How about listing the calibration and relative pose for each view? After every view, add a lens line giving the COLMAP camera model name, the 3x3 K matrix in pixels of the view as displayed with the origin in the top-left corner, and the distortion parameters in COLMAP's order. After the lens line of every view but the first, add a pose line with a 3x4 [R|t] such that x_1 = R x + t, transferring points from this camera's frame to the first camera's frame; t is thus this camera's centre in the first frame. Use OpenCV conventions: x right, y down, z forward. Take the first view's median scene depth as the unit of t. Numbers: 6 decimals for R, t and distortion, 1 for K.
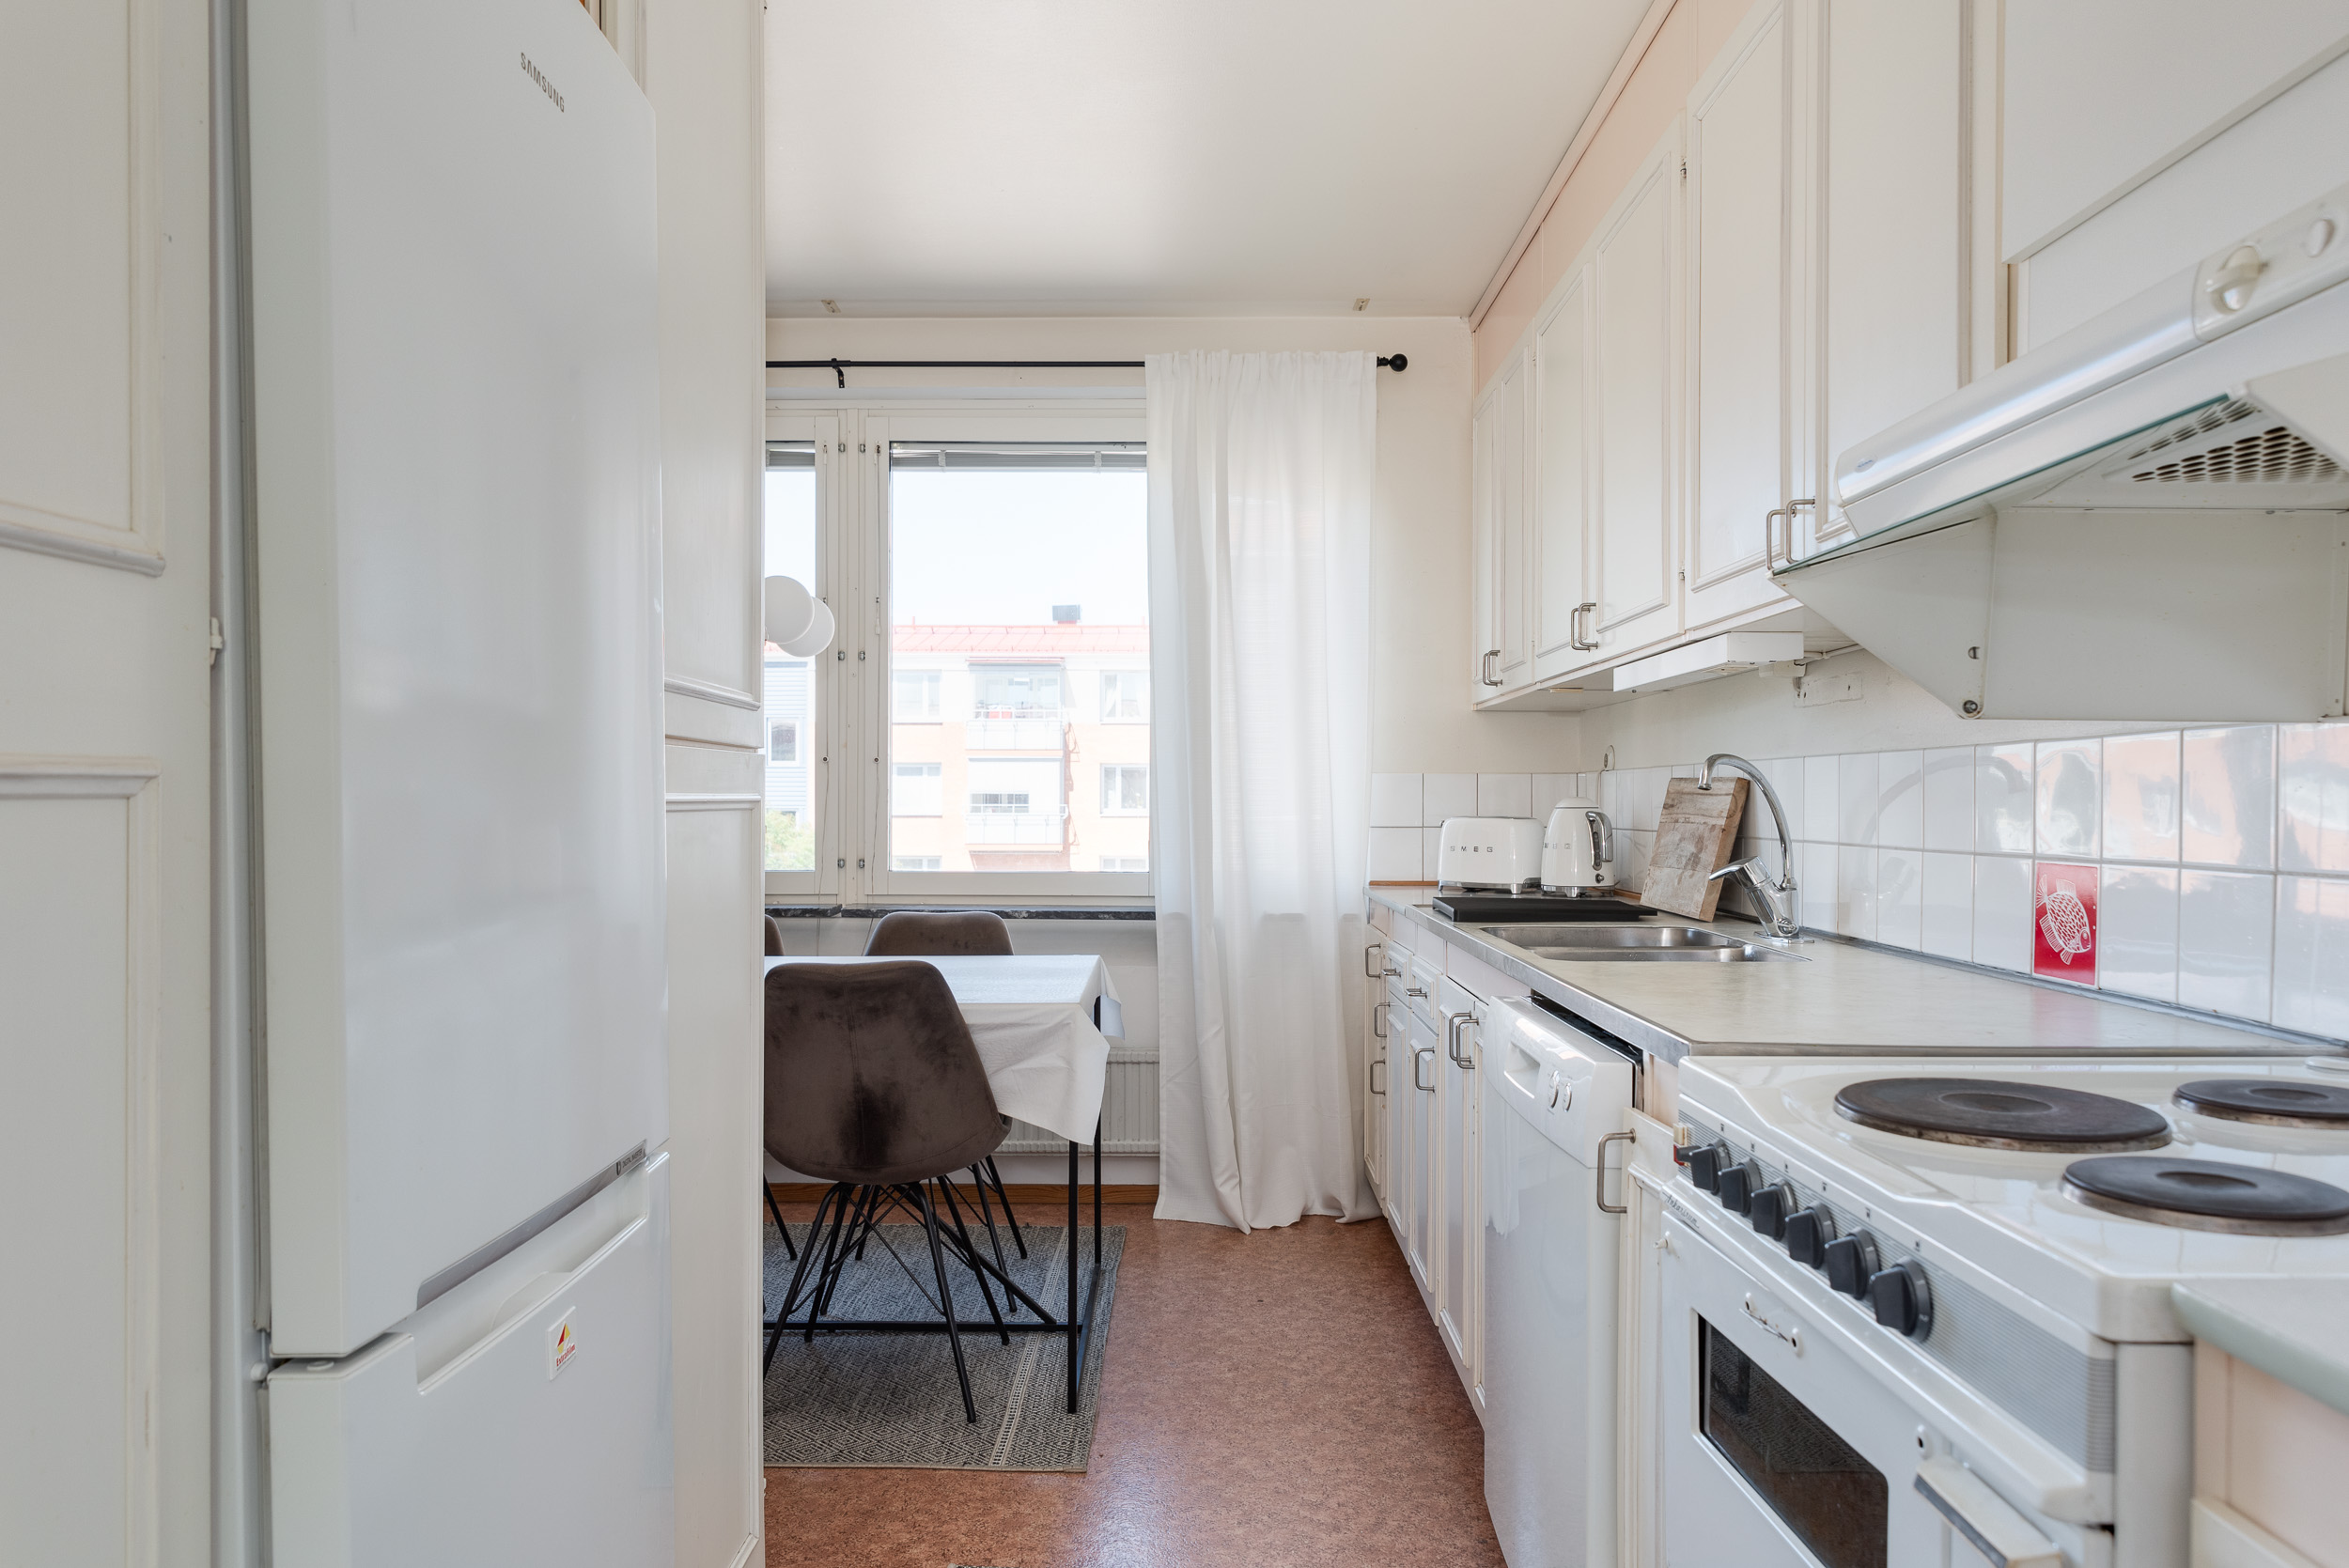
lens RADIAL K [[1624.2, 0, 1174.5], [0, 1624.2, 784.0], [0, 0, 1]] dist [0.001274, -0.007733]
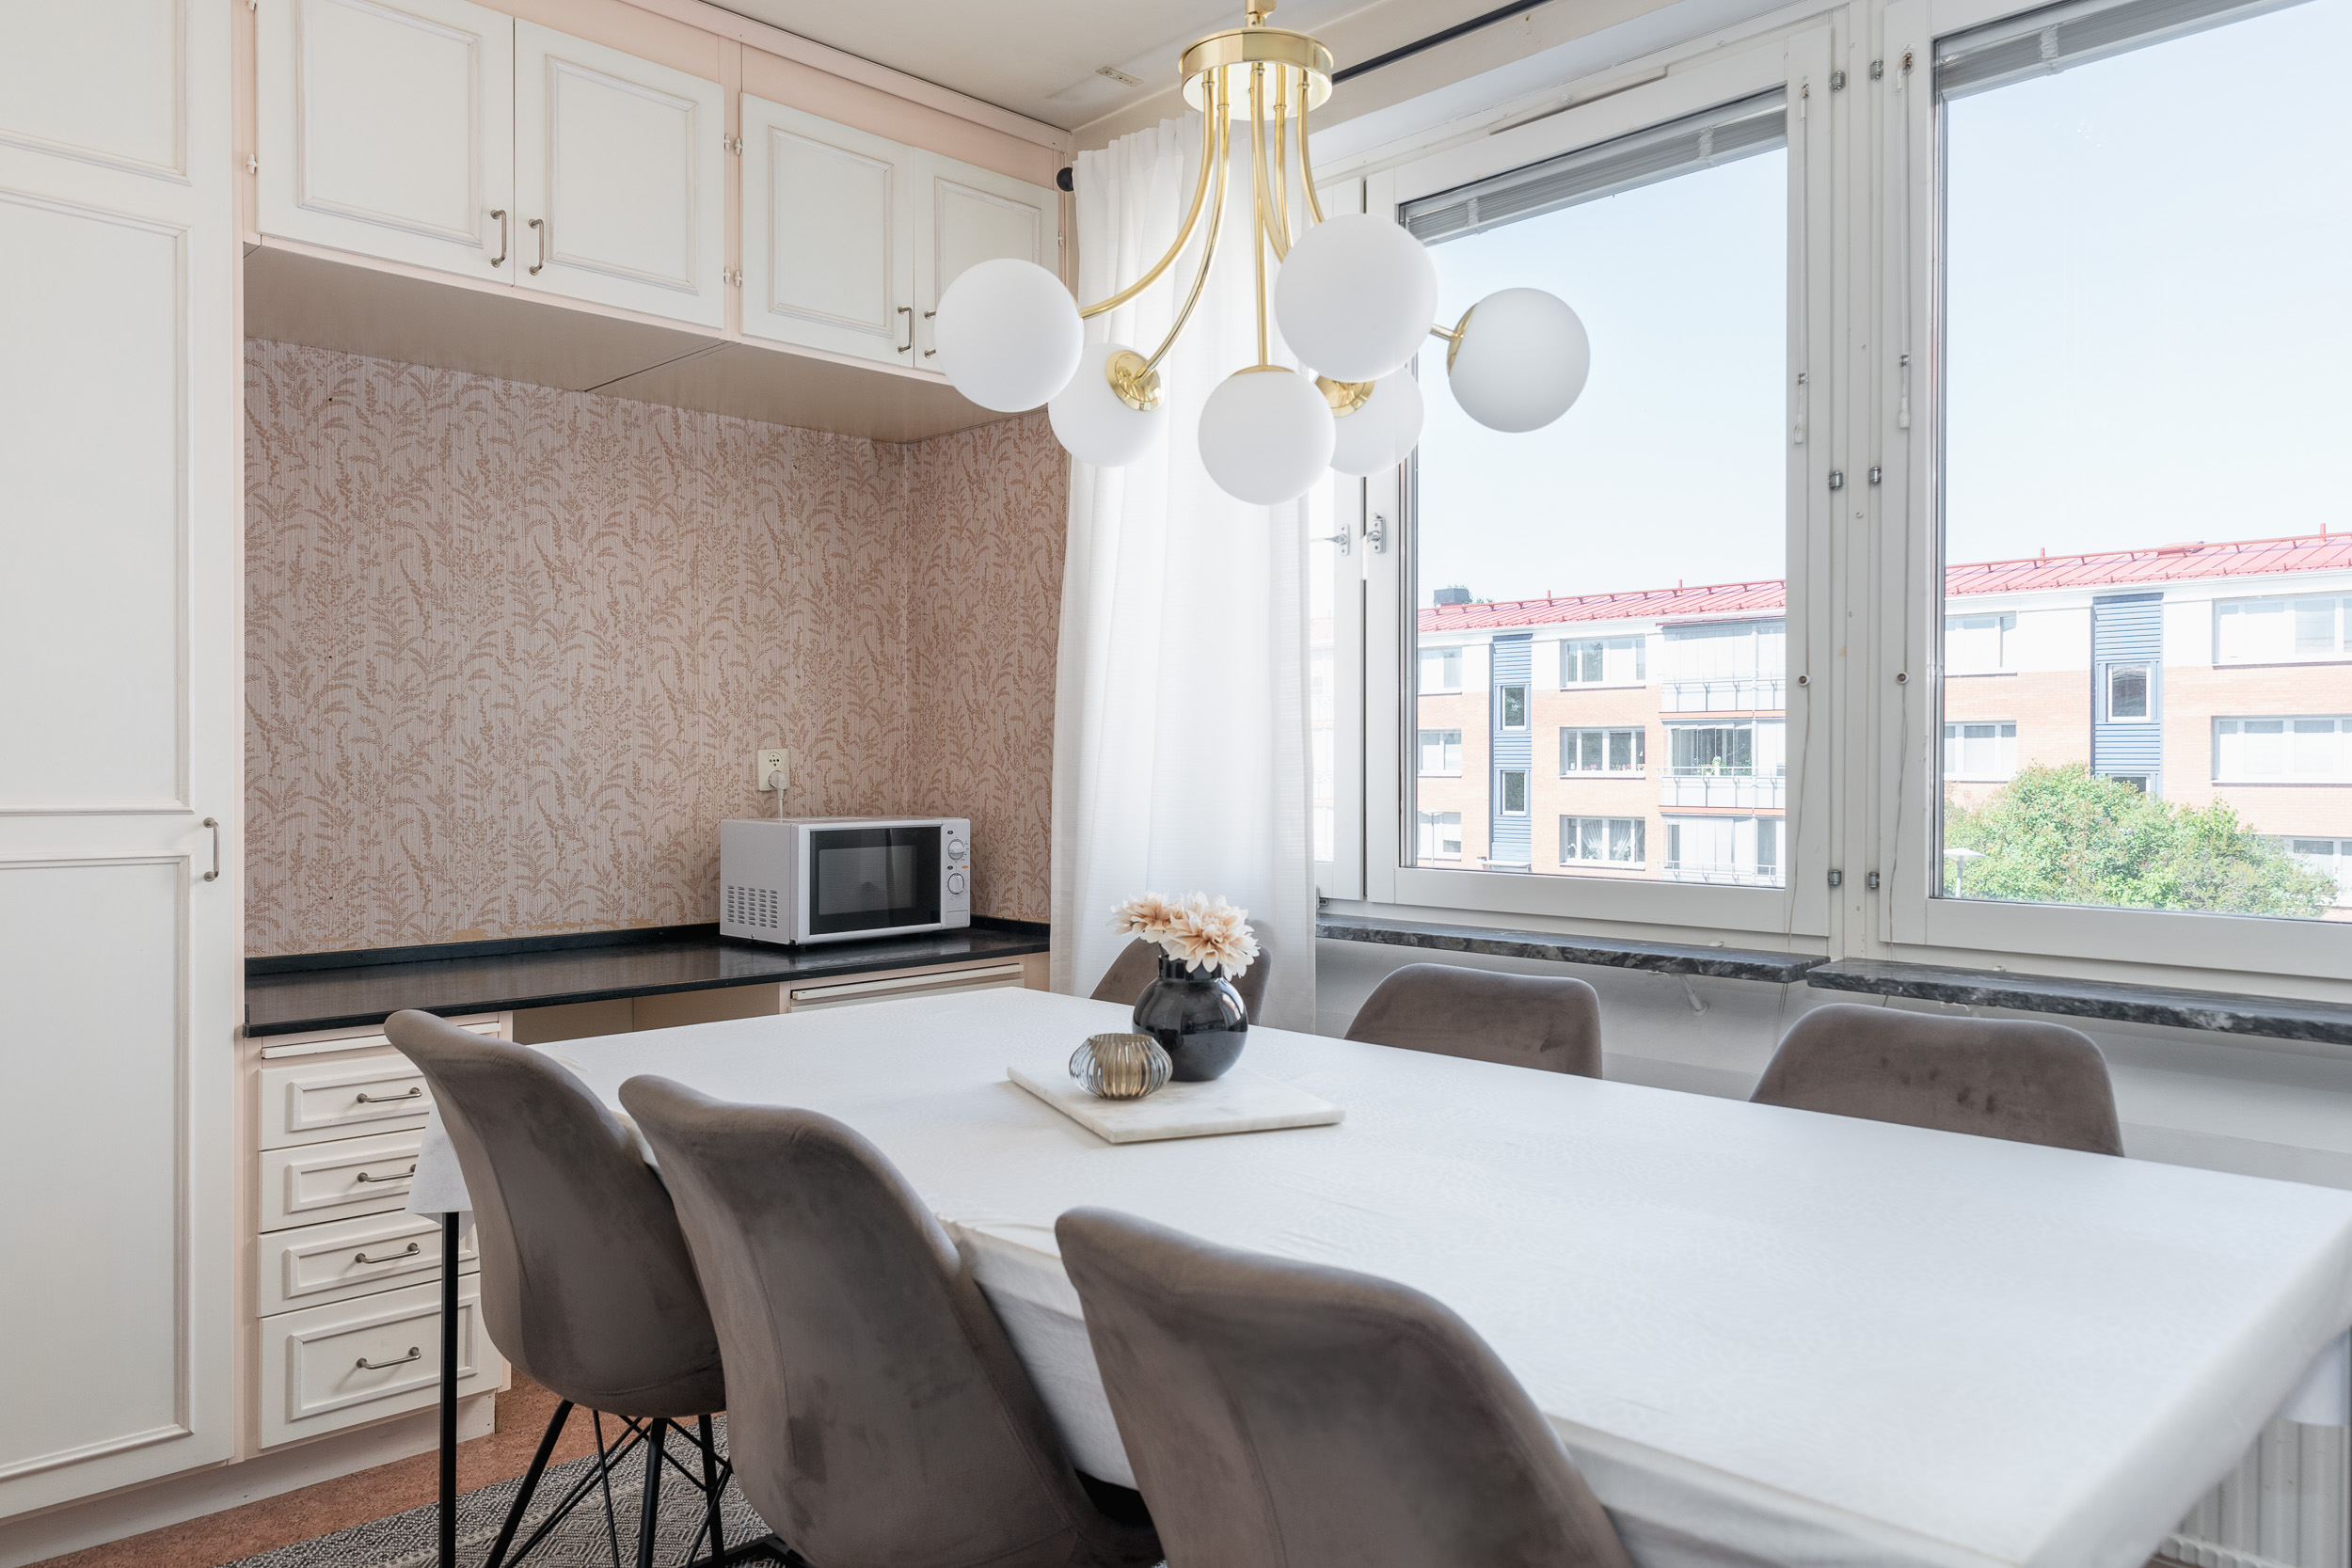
lens RADIAL K [[1619.0, 0, 1124.5], [0, 1619.0, 781.4], [0, 0, 1]] dist [0.005100, -0.007923]
pose [[0.689445, 0.005392, -0.724318, 0.015440], [0.008357, 0.999847, 0.015397, 0.007532], [0.724290, -0.016669, 0.689294, 0.472711]]
